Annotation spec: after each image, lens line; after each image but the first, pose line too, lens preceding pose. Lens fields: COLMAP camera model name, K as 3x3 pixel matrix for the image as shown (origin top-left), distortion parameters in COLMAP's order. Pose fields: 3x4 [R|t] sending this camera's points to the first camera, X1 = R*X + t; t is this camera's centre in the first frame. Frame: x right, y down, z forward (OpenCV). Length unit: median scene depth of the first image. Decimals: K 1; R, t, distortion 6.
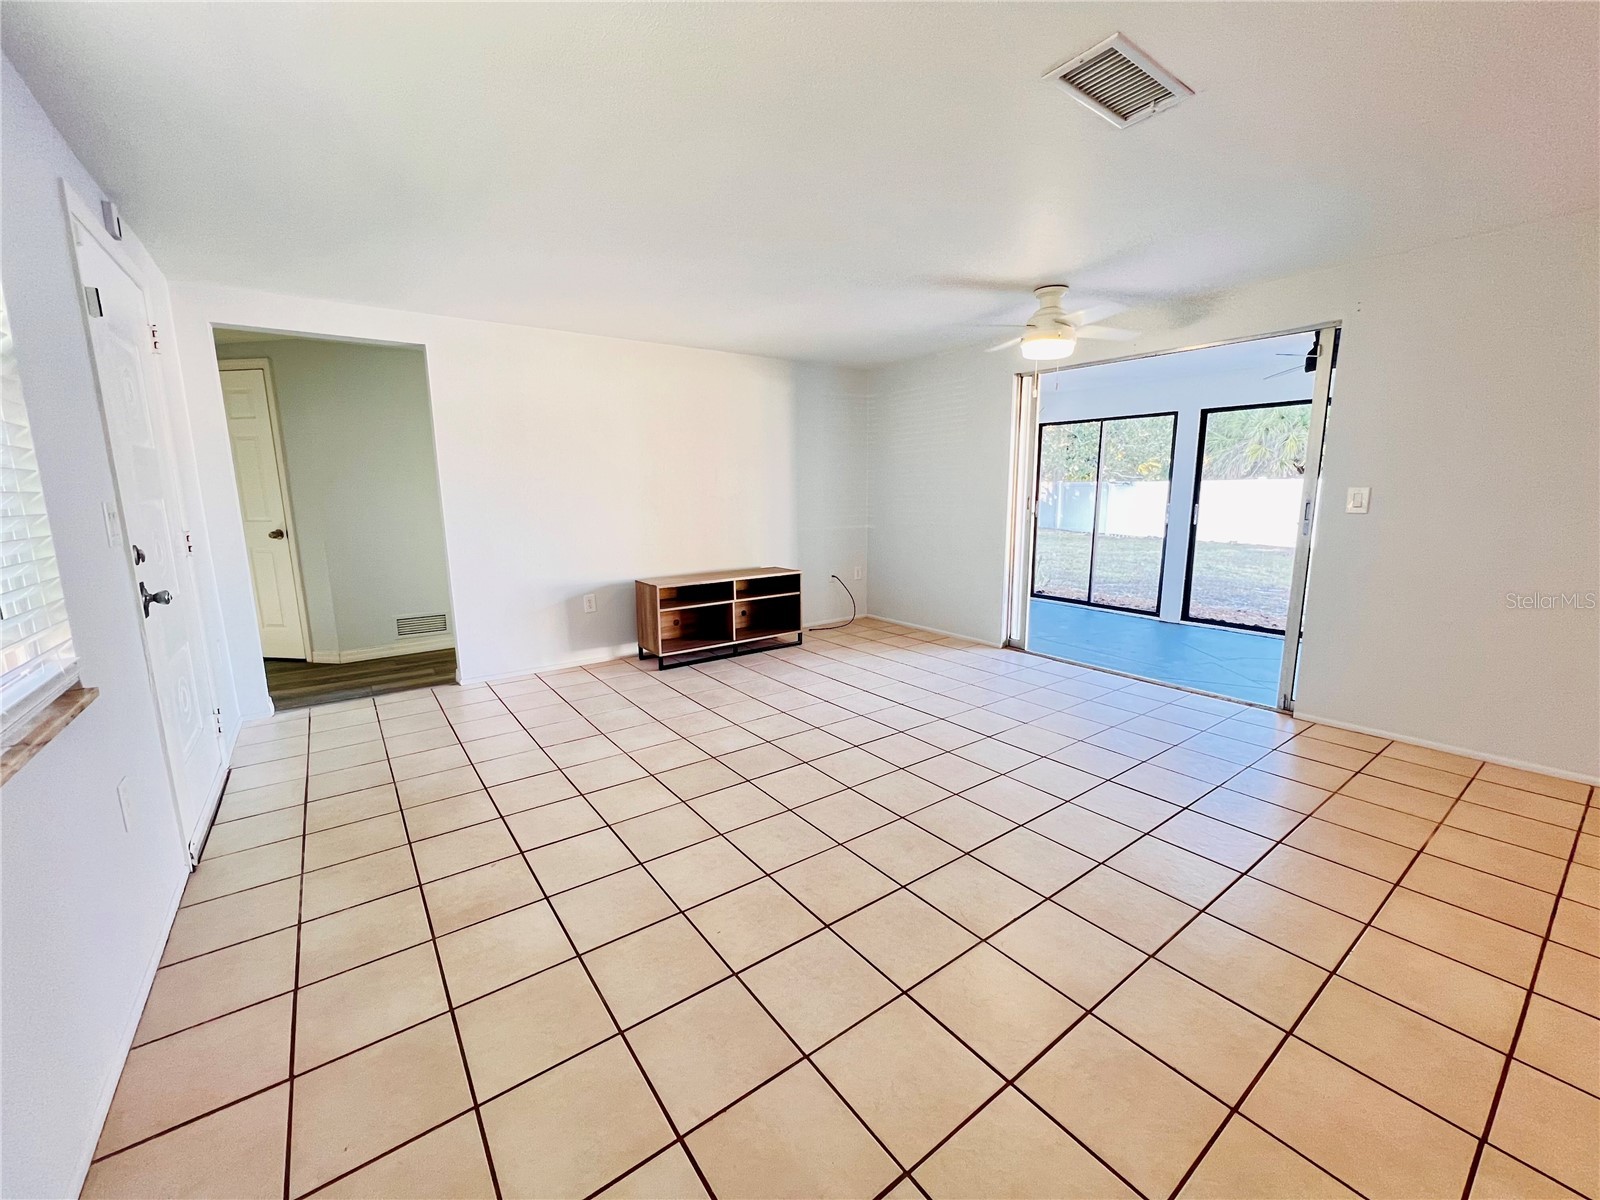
lens RADIAL K [[643.4, 0, 797.0], [0, 643.4, 601.5], [0, 0, 1]] dist [-0.001160, -0.000095]
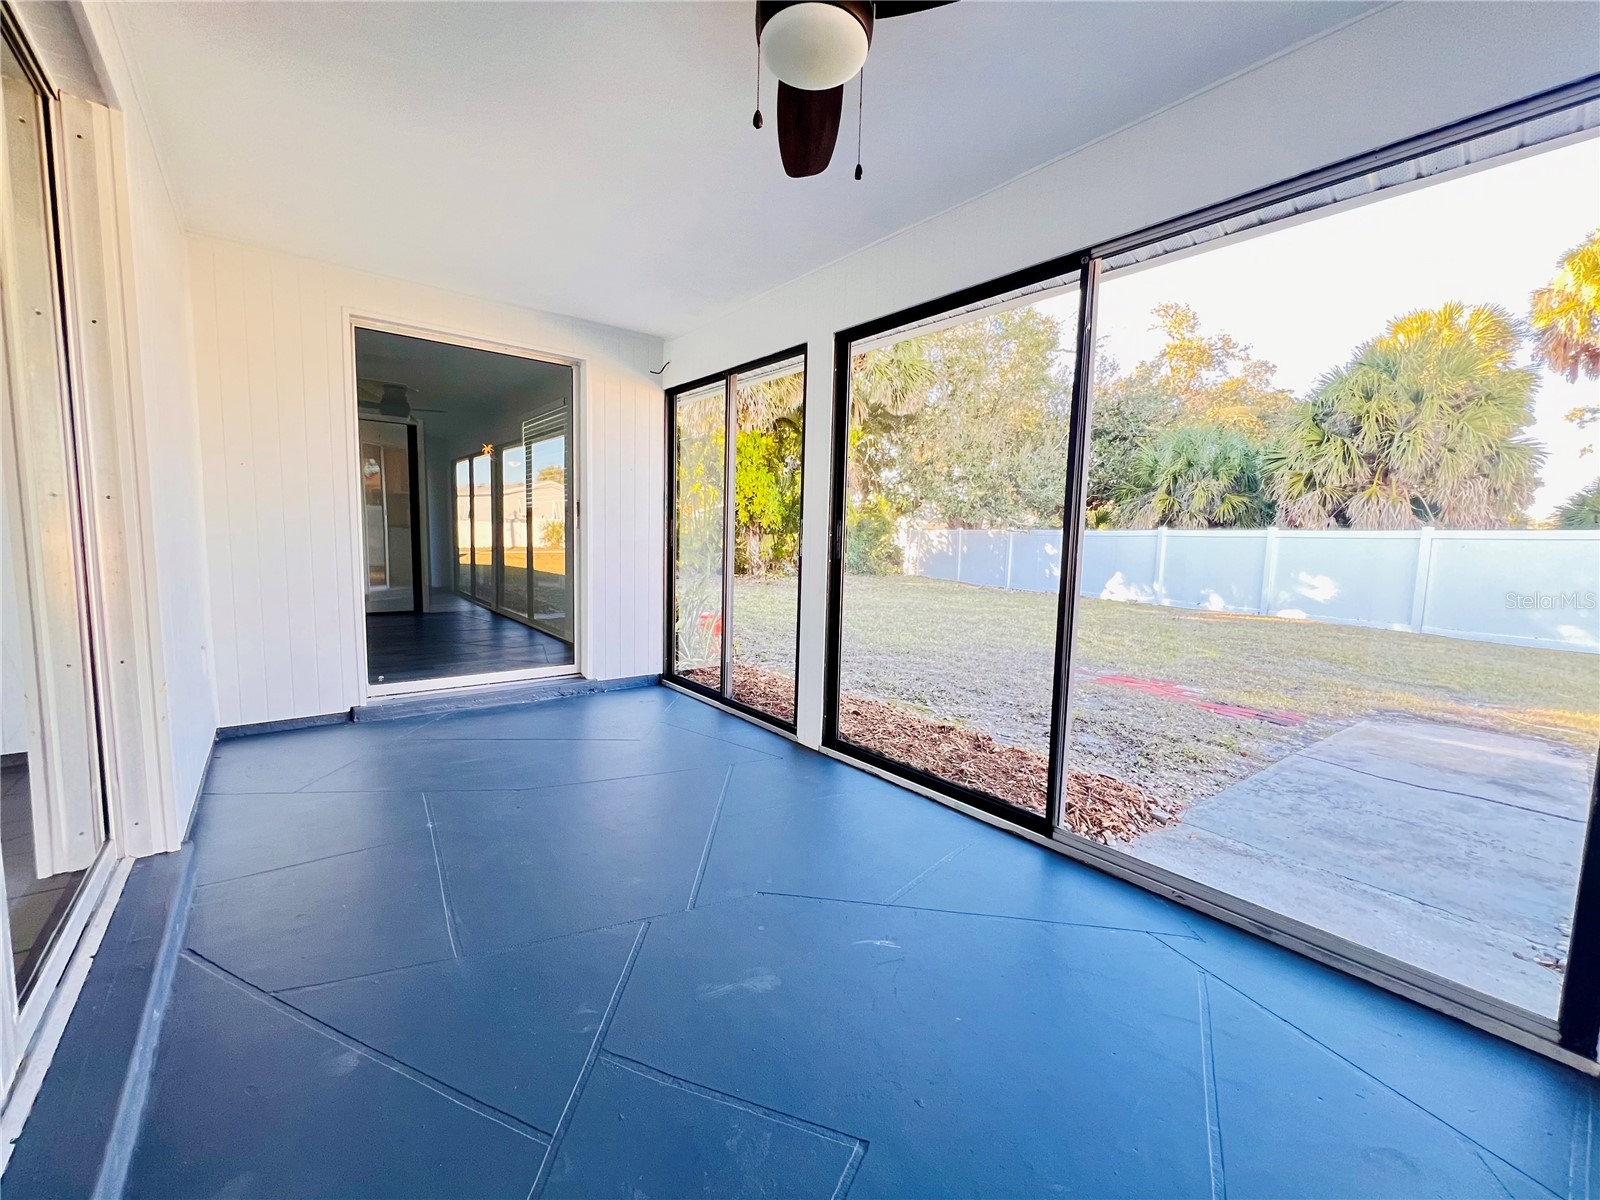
lens RADIAL K [[643.4, 0, 797.0], [0, 643.4, 601.5], [0, 0, 1]] dist [-0.001160, -0.000095]
pose [[0.998503, 0.026861, 0.047655, 0.548513], [-0.023106, 0.996711, -0.077679, -0.044977], [-0.049585, 0.076462, 0.995839, 0.482420]]
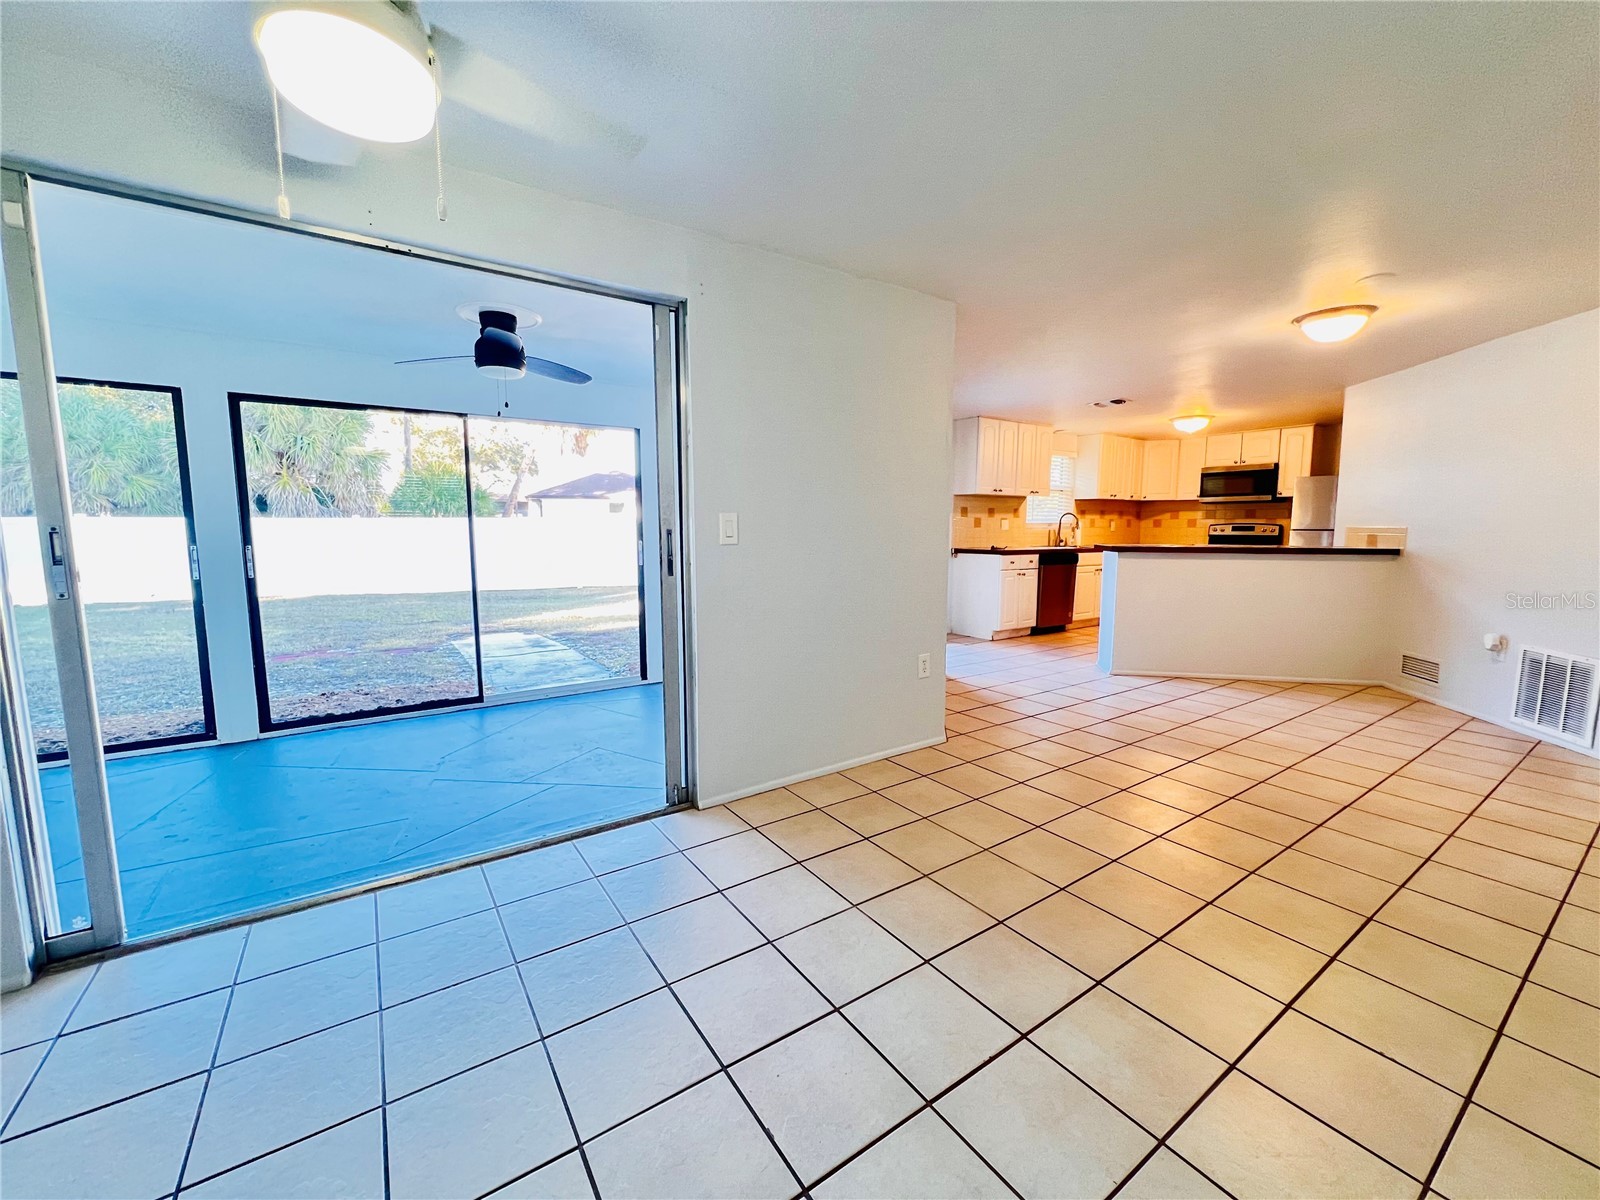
lens RADIAL K [[643.4, 0, 797.0], [0, 643.4, 601.5], [0, 0, 1]] dist [-0.001160, -0.000095]
pose [[0.041050, -0.108234, 0.993278, 0.019542], [0.174158, 0.979672, 0.099554, -0.065919], [-0.983862, 0.168901, 0.059065, 0.437972]]
